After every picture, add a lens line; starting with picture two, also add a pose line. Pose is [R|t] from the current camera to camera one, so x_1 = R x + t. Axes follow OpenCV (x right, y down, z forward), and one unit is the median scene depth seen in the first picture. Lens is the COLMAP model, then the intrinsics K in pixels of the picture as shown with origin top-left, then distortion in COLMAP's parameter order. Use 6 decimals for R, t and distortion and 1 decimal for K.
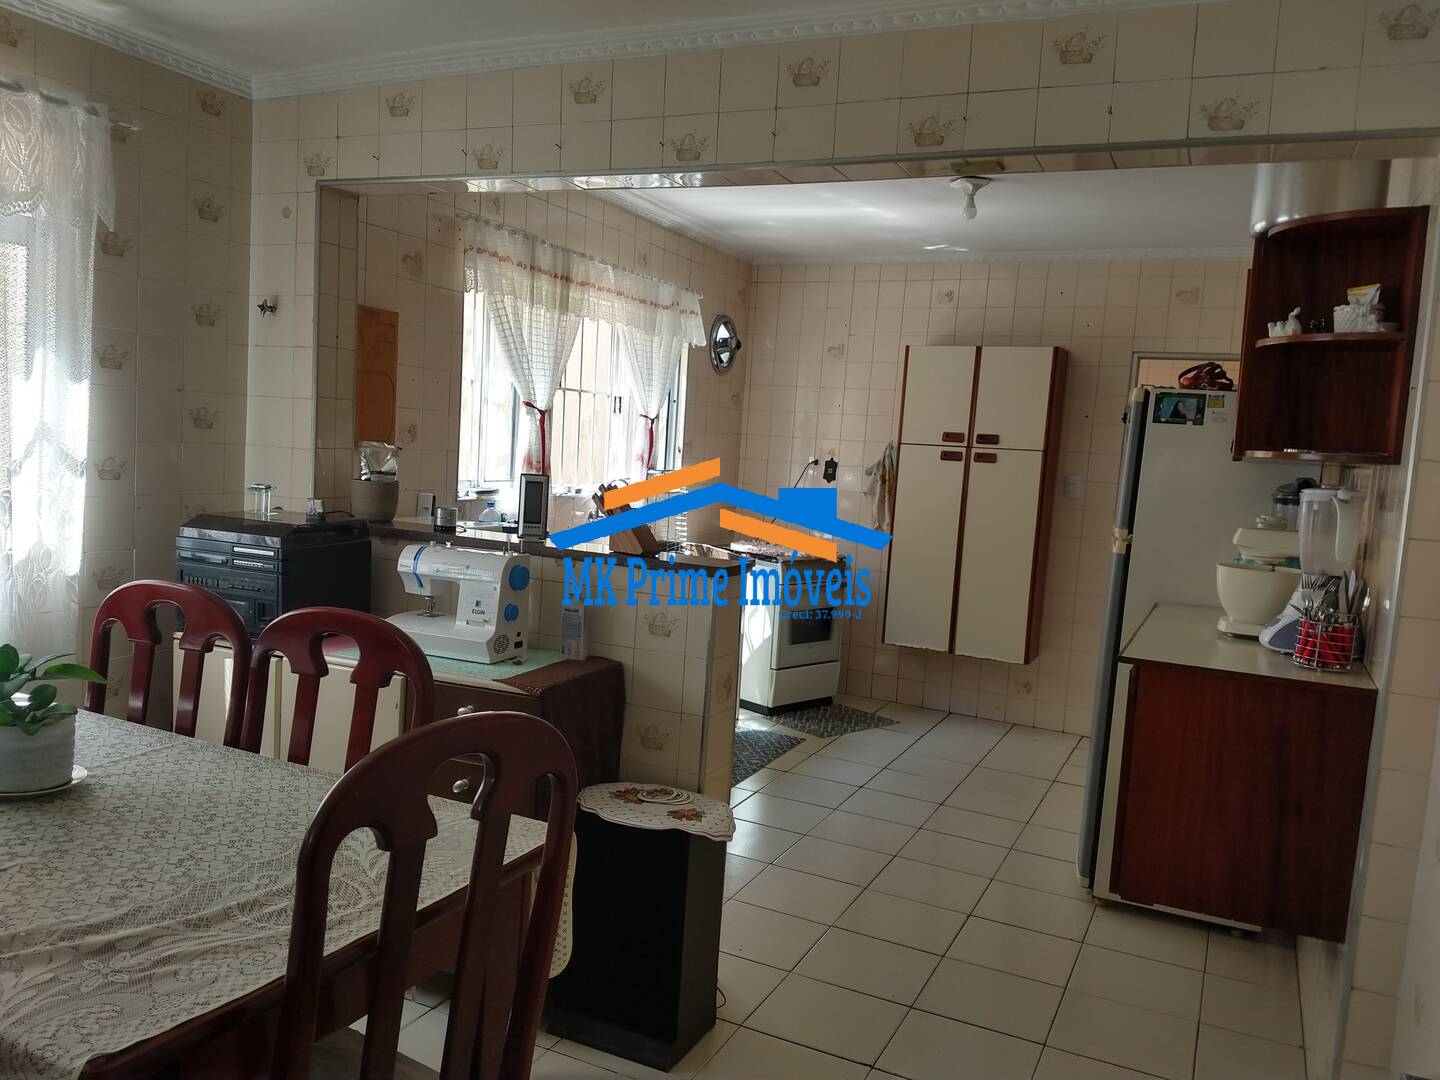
lens RADIAL K [[1128.0, 0, 697.1], [0, 1128.0, 535.0], [0, 0, 1]] dist [0.292374, -0.491059]
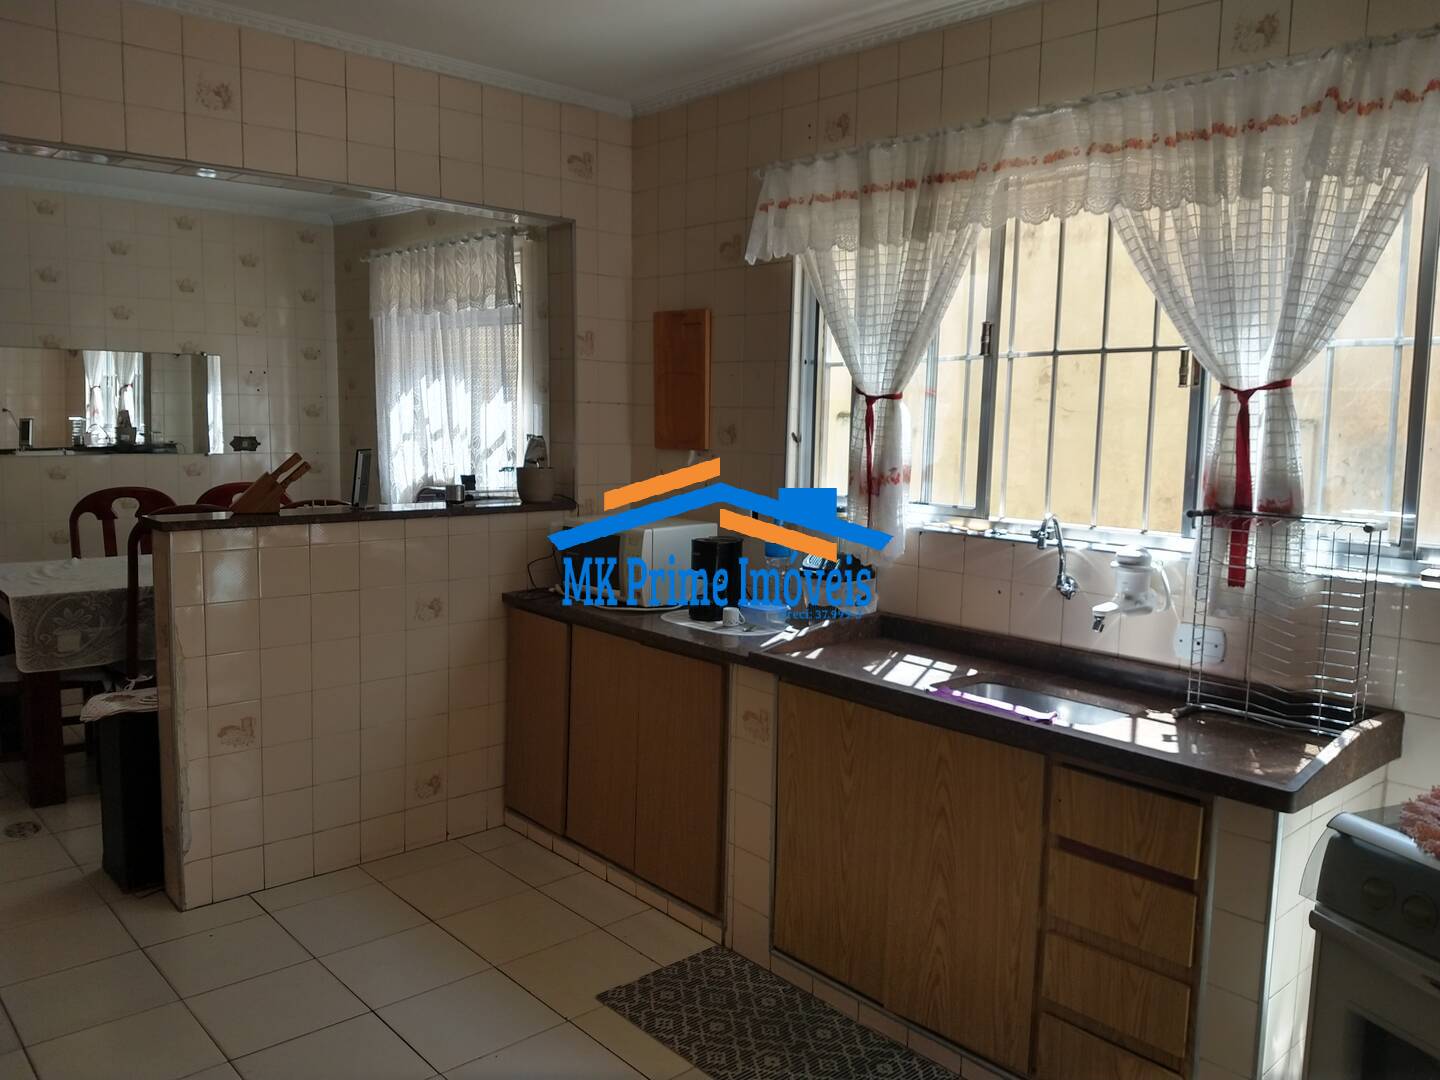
lens RADIAL K [[1128.0, 0, 697.1], [0, 1128.0, 535.0], [0, 0, 1]] dist [0.292374, -0.491059]
pose [[-0.377208, 0.037641, -0.925363, 0.773974], [-0.120548, 0.988678, 0.089356, -0.109537], [0.918250, 0.145256, -0.368399, 1.685294]]
